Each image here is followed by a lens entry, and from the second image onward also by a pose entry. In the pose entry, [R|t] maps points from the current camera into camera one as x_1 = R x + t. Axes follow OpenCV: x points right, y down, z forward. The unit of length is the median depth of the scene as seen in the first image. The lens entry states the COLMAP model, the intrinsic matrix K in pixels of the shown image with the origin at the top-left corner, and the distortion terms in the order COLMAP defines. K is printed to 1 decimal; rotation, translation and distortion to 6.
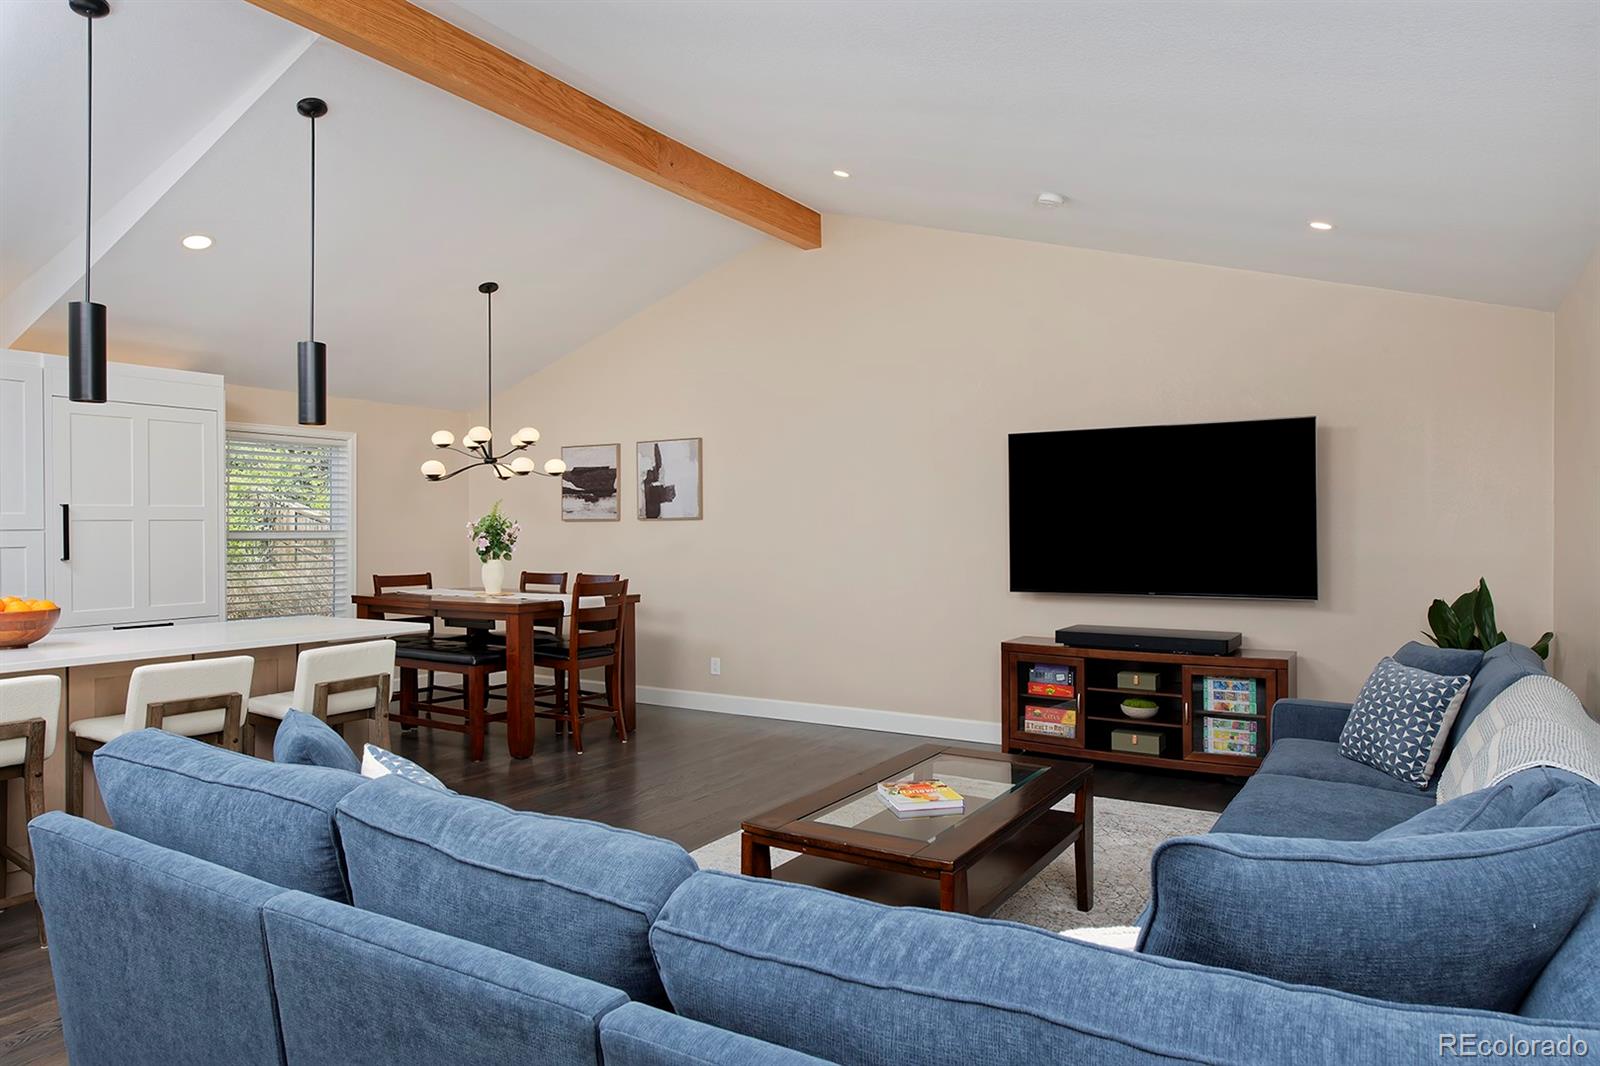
lens RADIAL K [[994.3, 0, 794.1], [0, 994.3, 530.1], [0, 0, 1]] dist [-0.003614, -0.000957]
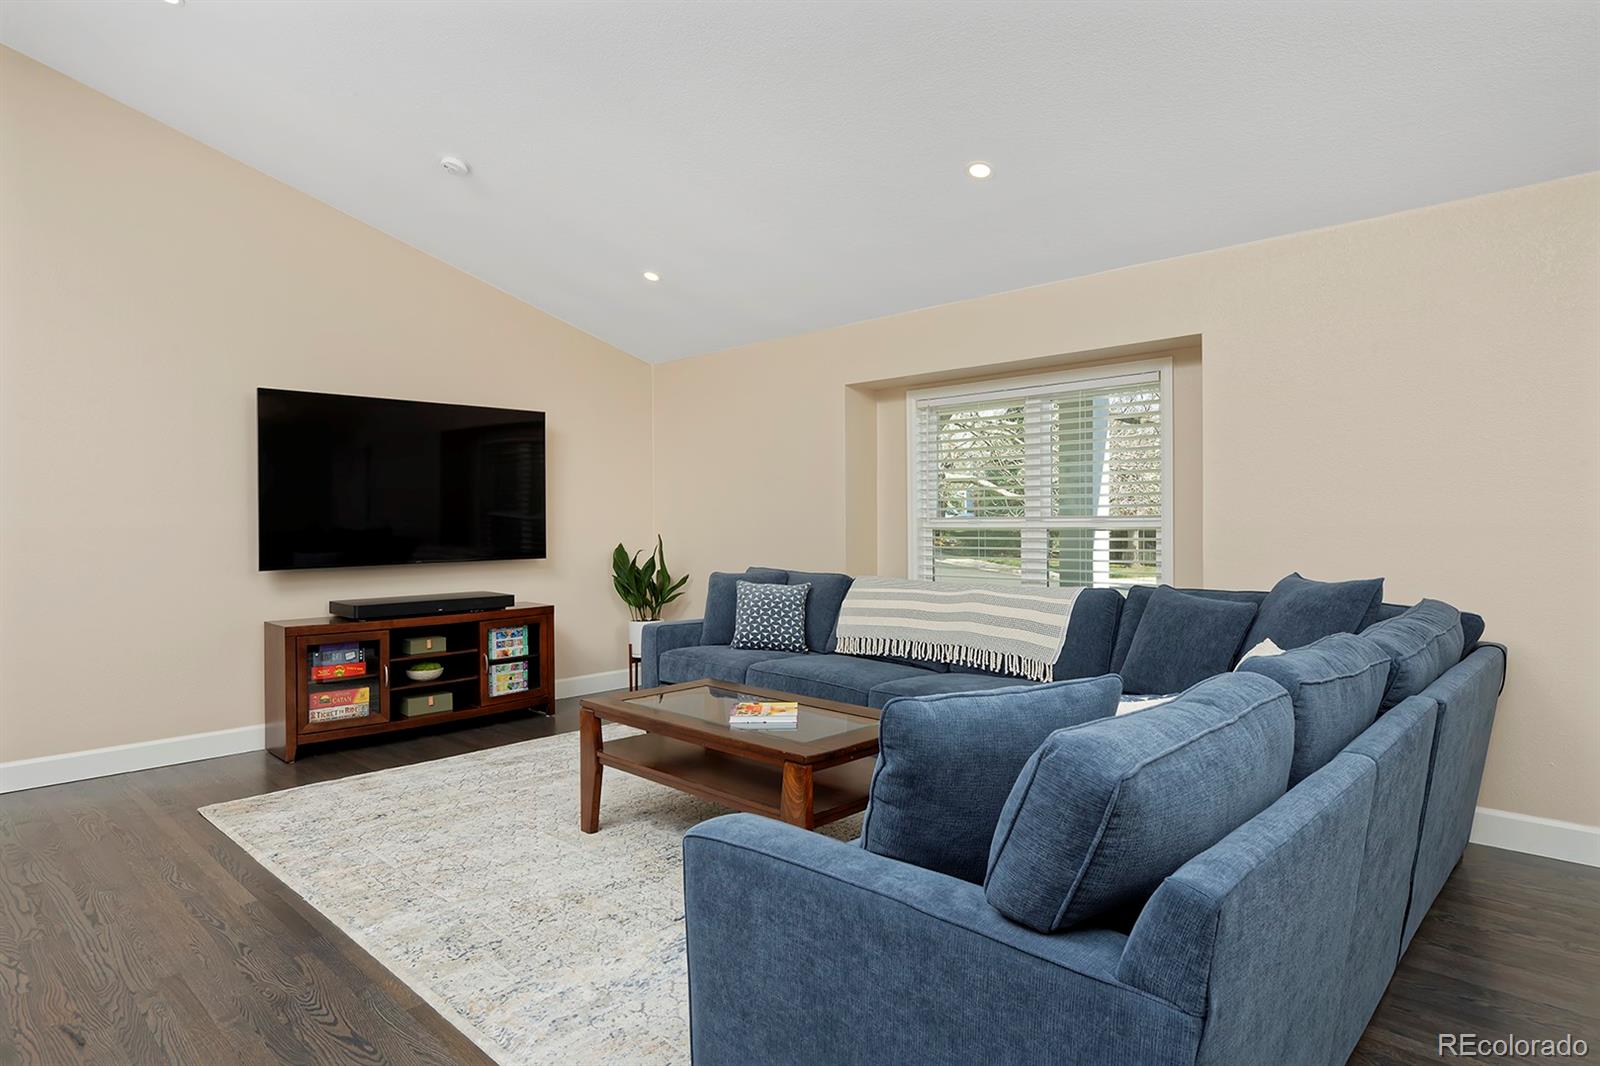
lens RADIAL K [[901.3, 0, 802.0], [0, 901.3, 531.6], [0, 0, 1]] dist [-0.014606, -0.002083]
pose [[0.201288, -0.011138, 0.979469, -0.494223], [0.009161, 0.999913, 0.009488, 0.026918], [-0.979489, 0.007063, 0.201373, 0.420454]]
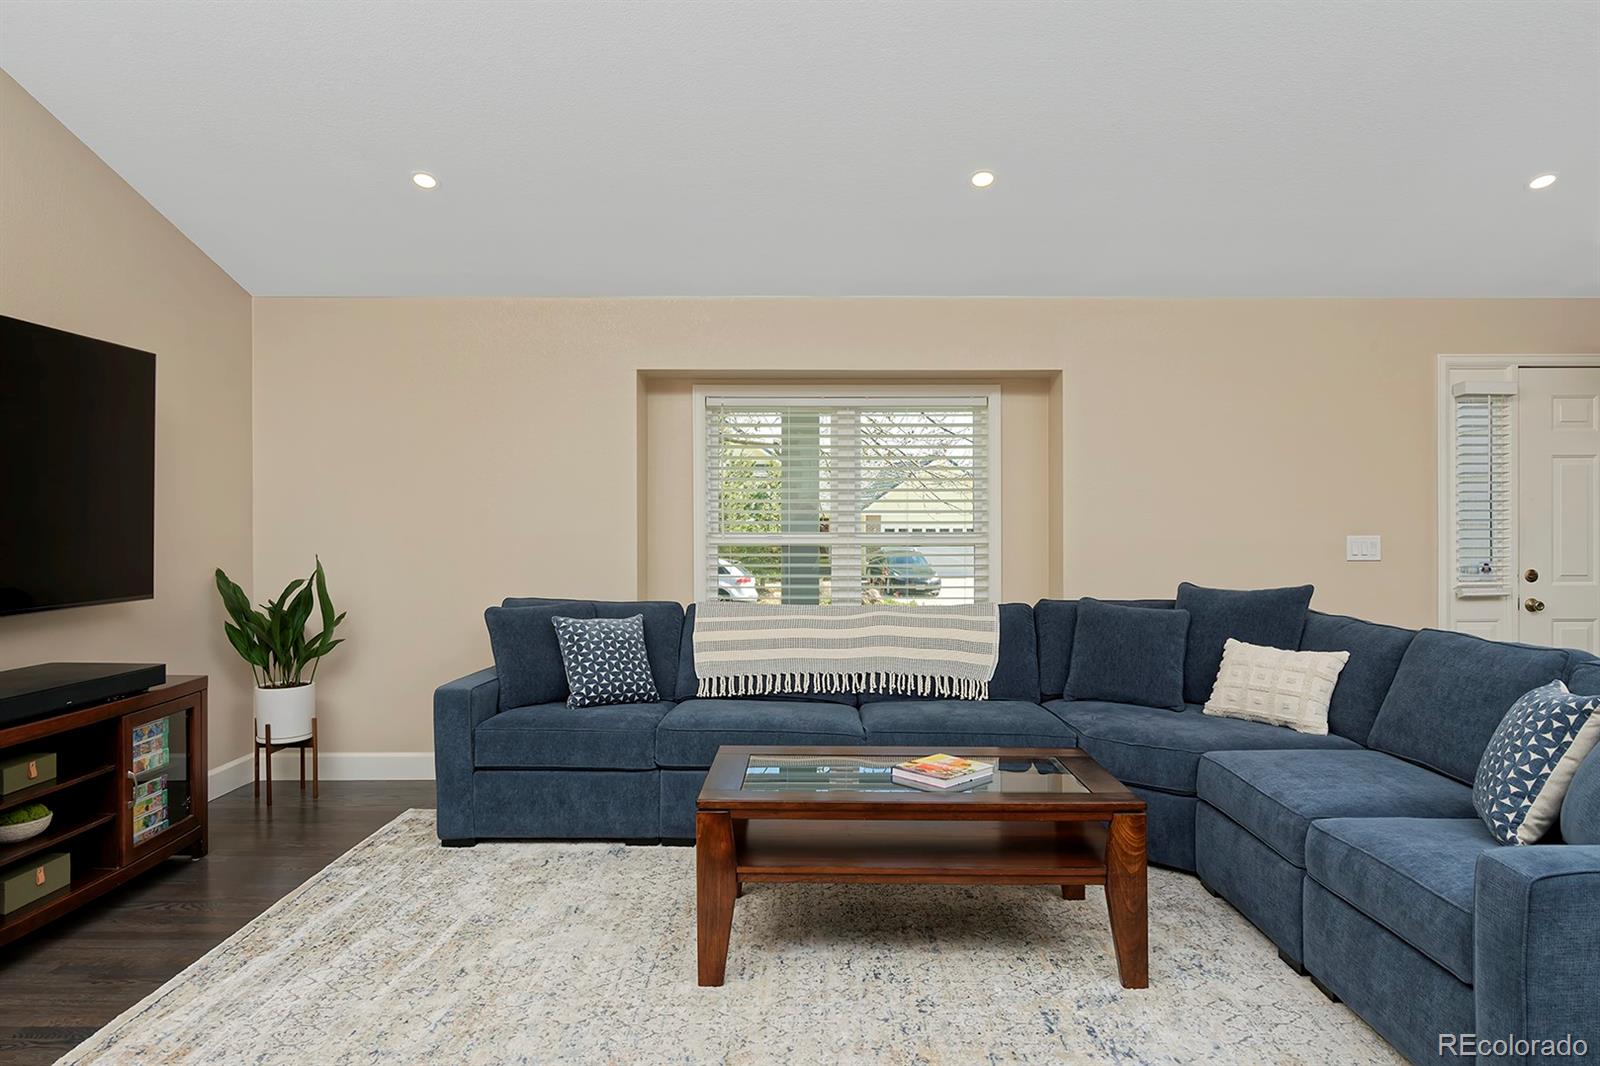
lens RADIAL K [[994.3, 0, 794.6], [0, 994.3, 528.6], [0, 0, 1]] dist [-0.003614, -0.000957]
pose [[-0.532273, -0.005472, 0.846555, -0.347316], [0.001784, 0.999970, 0.007586, 0.011982], [-0.846571, 0.005548, -0.532247, 0.923213]]
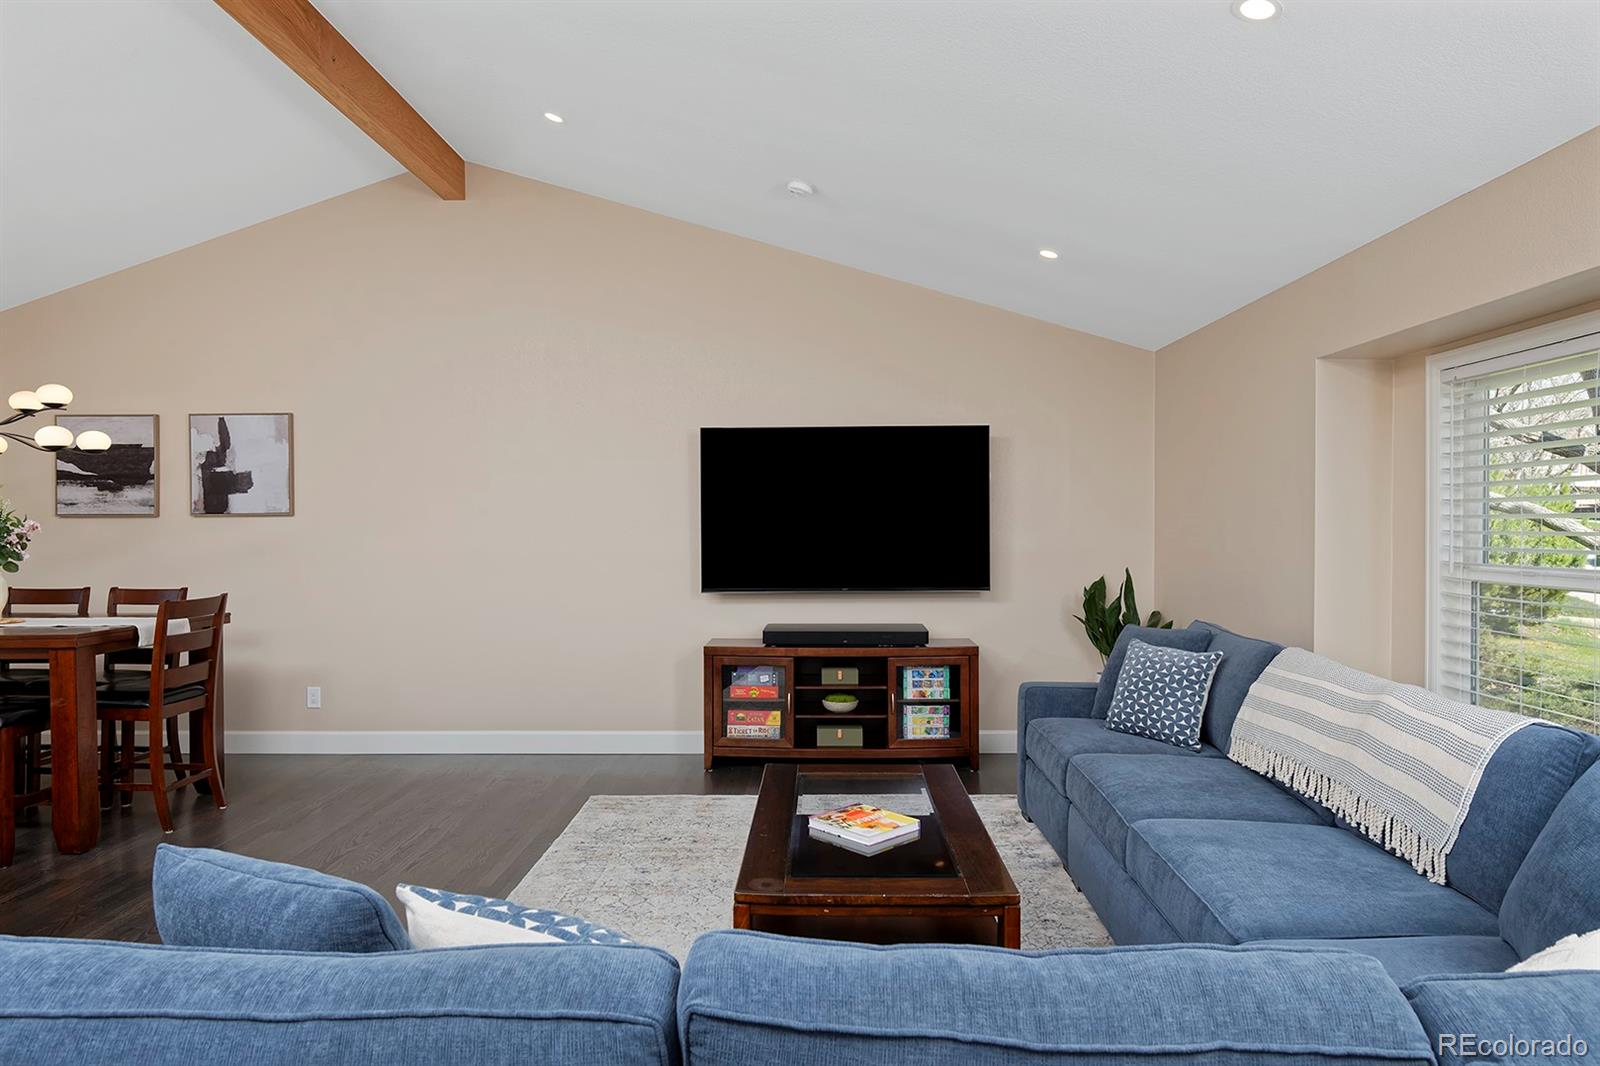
lens RADIAL K [[994.3, 0, 795.0], [0, 994.3, 531.9], [0, 0, 1]] dist [-0.003614, -0.000957]
pose [[0.855809, -0.002829, 0.517284, -0.220558], [0.000974, 0.999992, 0.003858, -0.000421], [-0.517291, -0.002798, 0.855805, 0.148973]]
